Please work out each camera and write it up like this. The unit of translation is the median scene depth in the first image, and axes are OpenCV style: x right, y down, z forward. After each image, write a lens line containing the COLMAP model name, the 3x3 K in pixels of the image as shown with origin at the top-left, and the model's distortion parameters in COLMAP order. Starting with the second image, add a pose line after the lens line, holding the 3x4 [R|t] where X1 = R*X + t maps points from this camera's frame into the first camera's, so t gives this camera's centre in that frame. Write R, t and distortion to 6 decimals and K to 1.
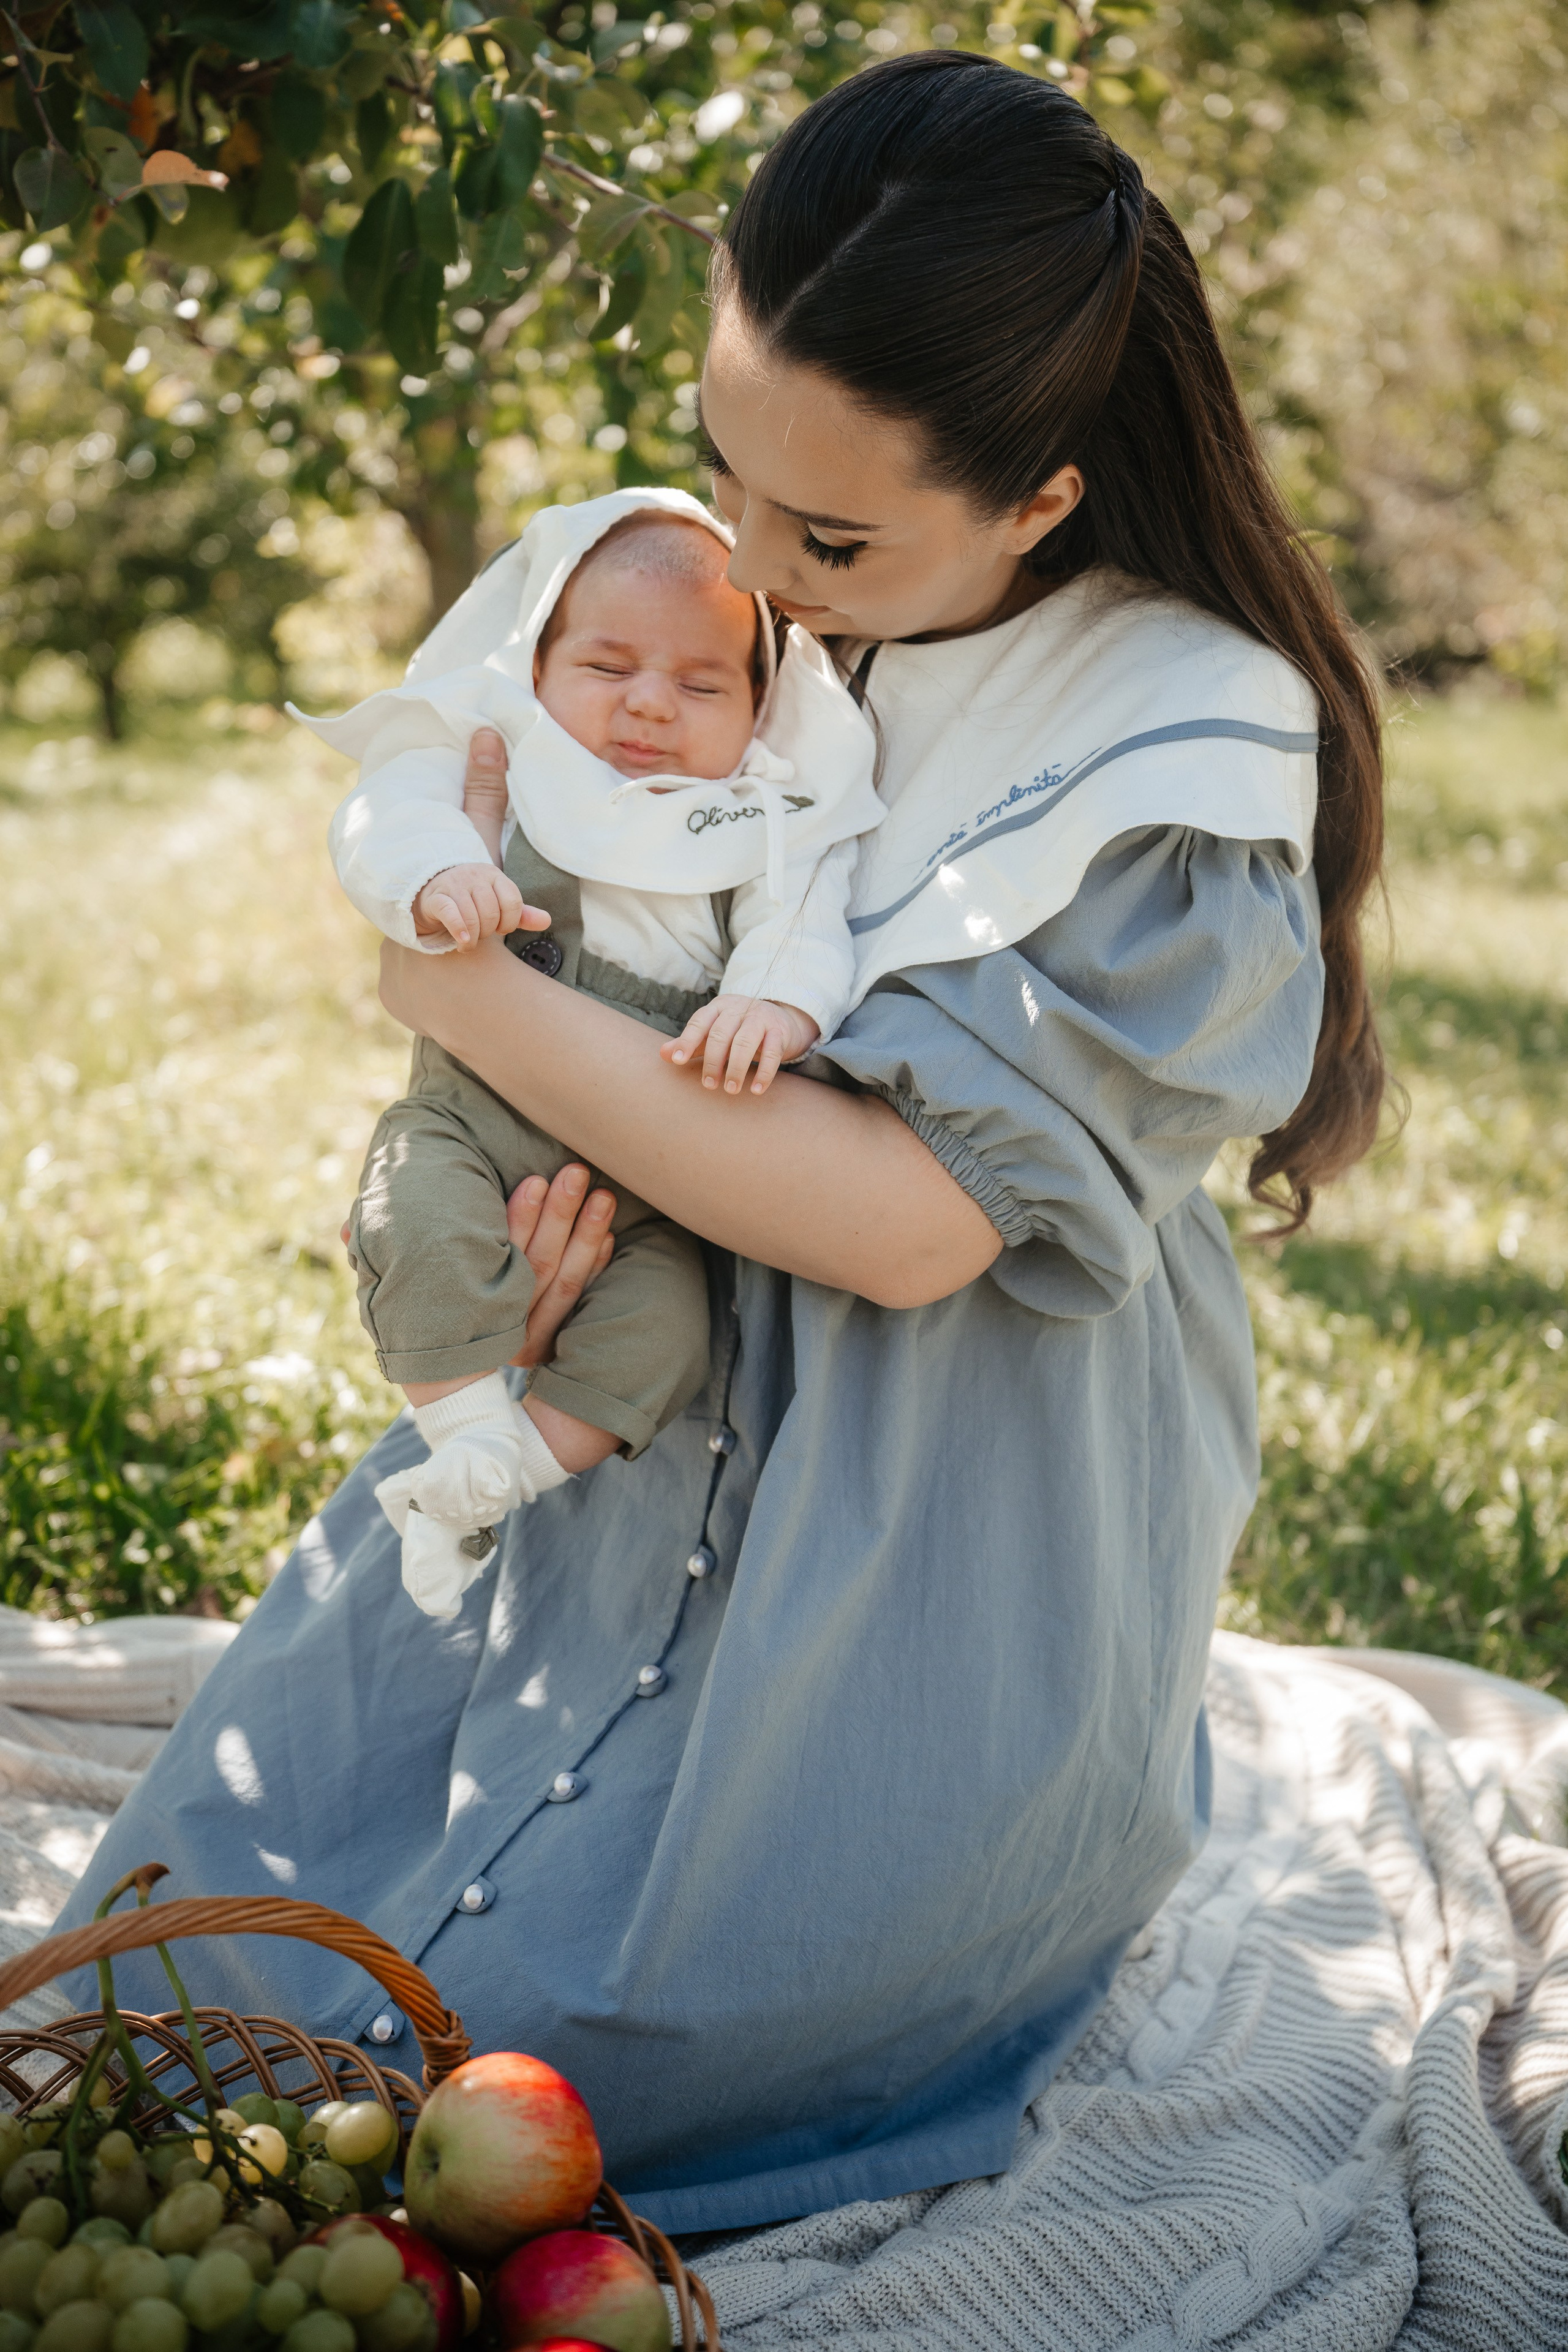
lens RADIAL K [[2883.1, 0, 777.1], [0, 2883.1, 1194.7], [0, 0, 1]] dist [0.167765, 0.000000]
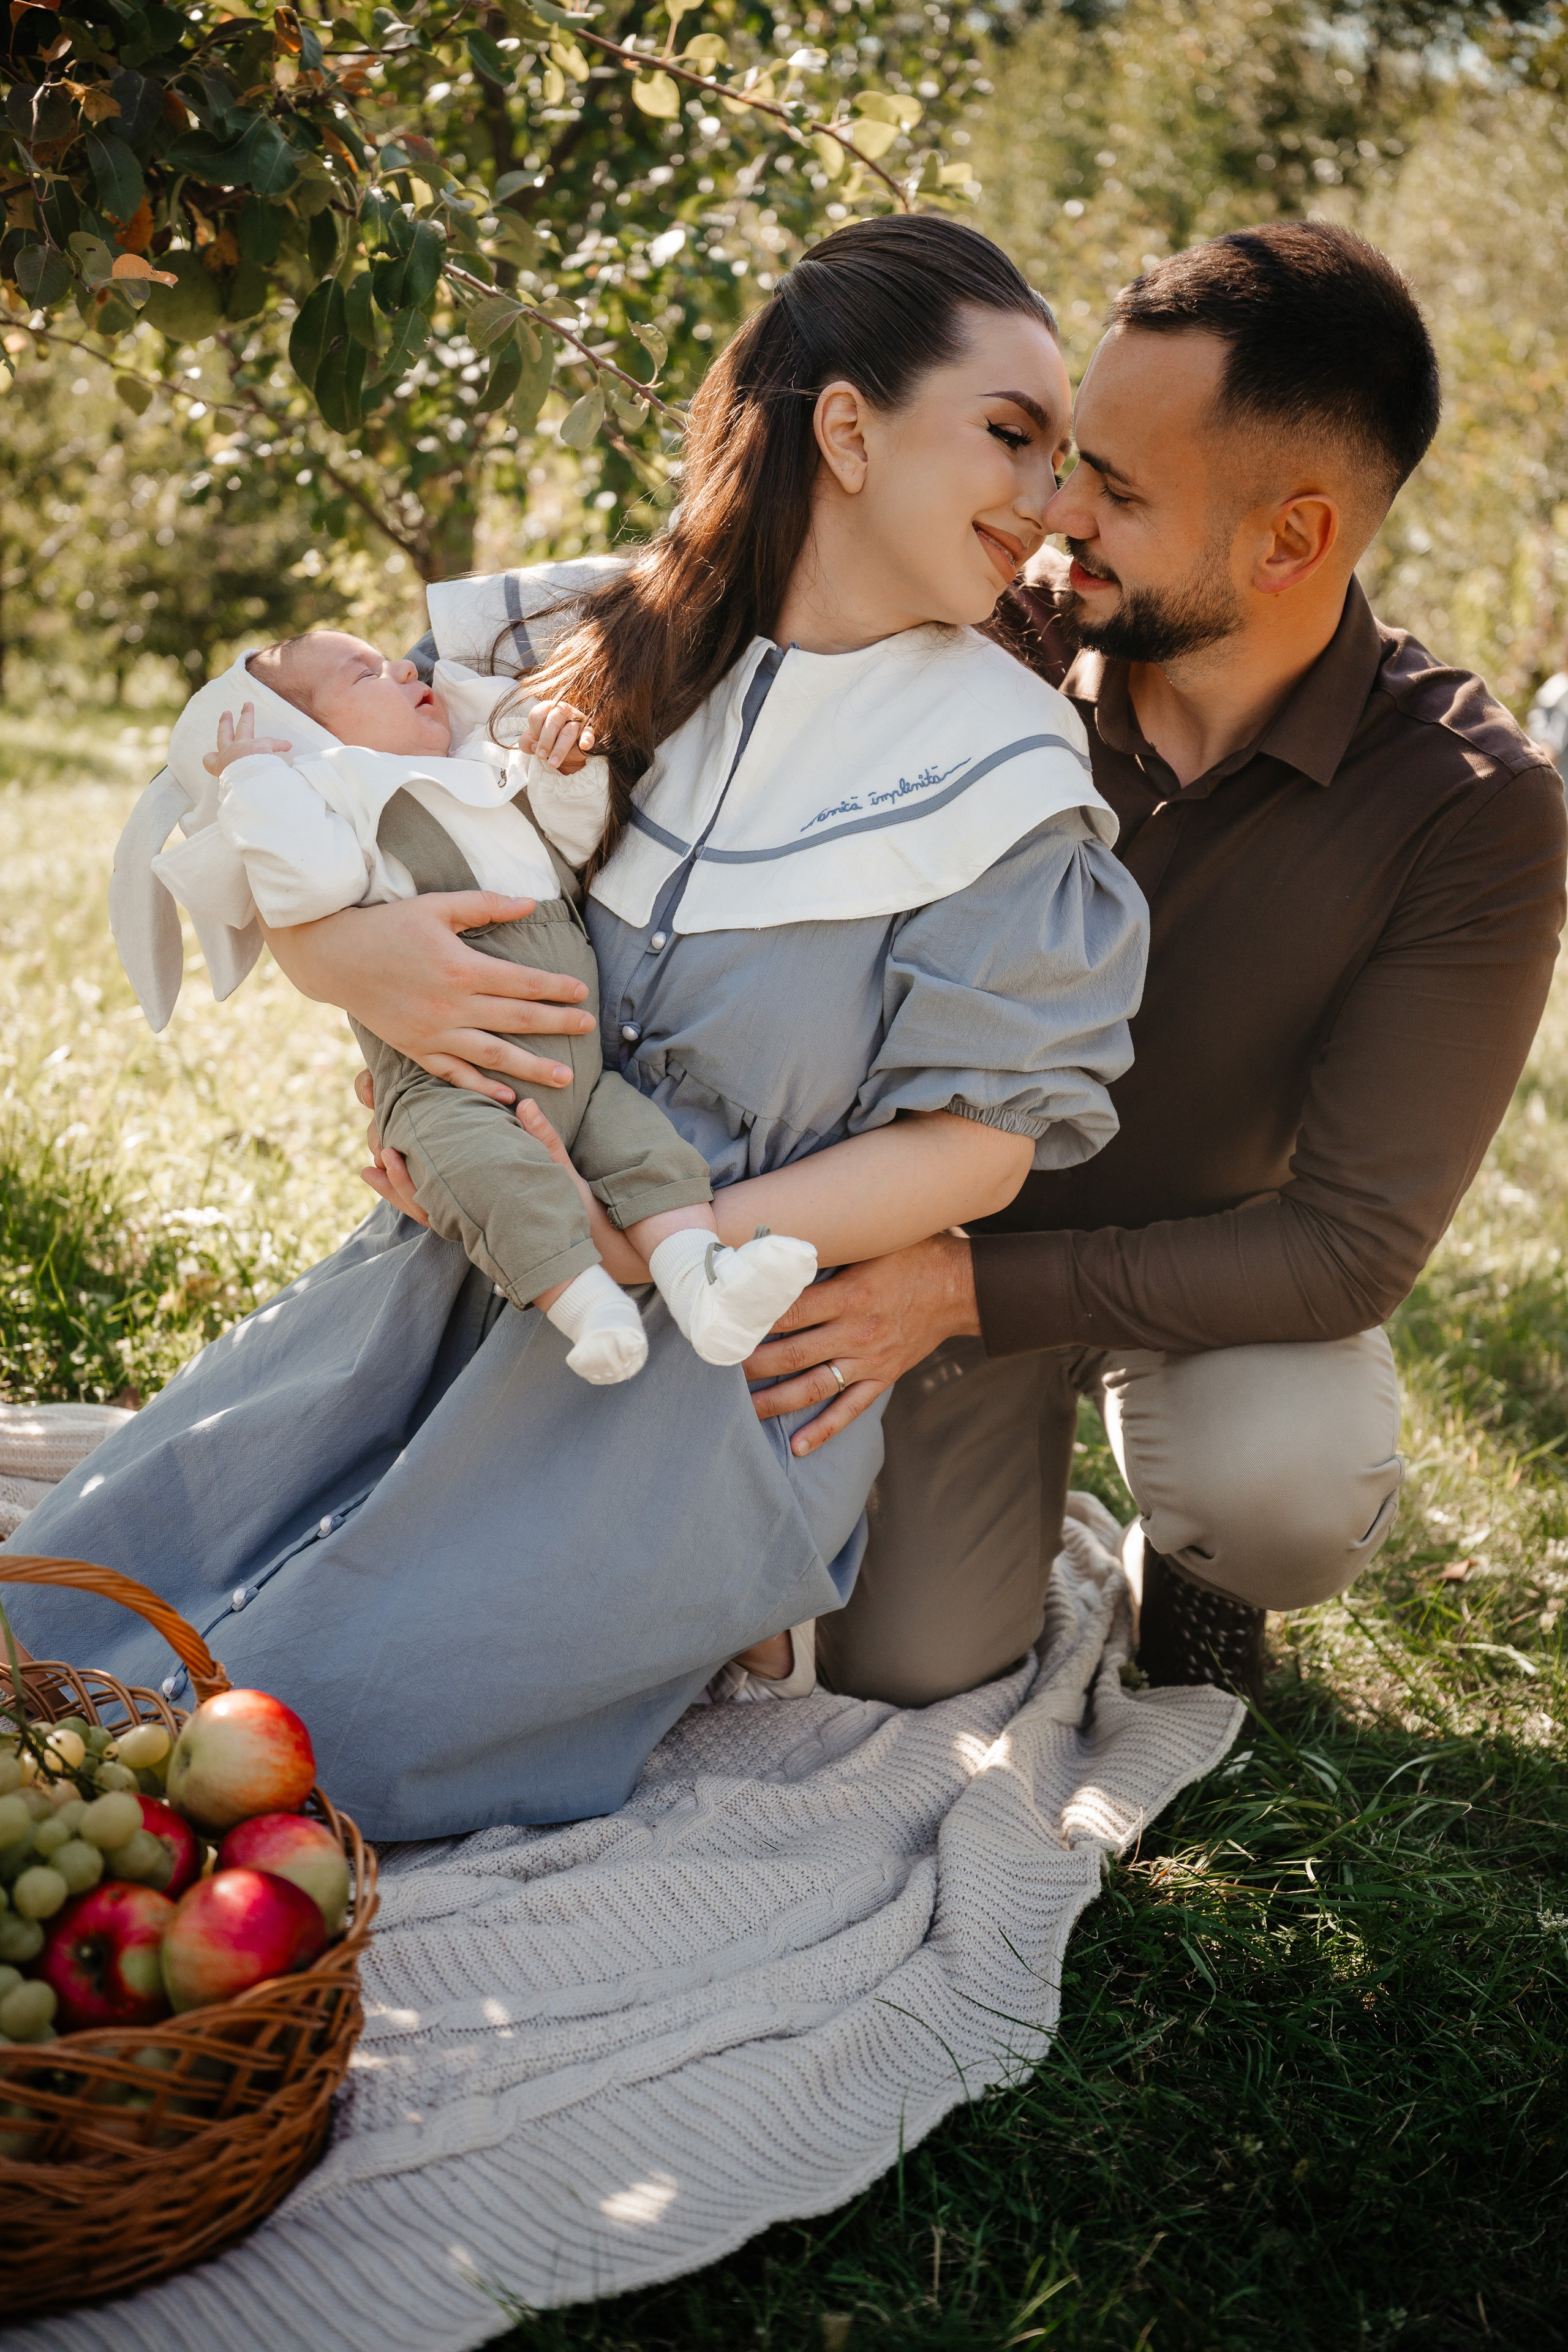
lens RADIAL K [[2471.3, 0, 790.7], [0, 2471.3, 1184.9], [0, 0, 1]] dist [0.076512, 0.000000]
pose [[0.997845, 0.063496, 0.016521, 0.065345], [-0.063672, 0.997917, 0.010350, 0.018116], [-0.015829, -0.011380, 0.999810, -0.078014]]
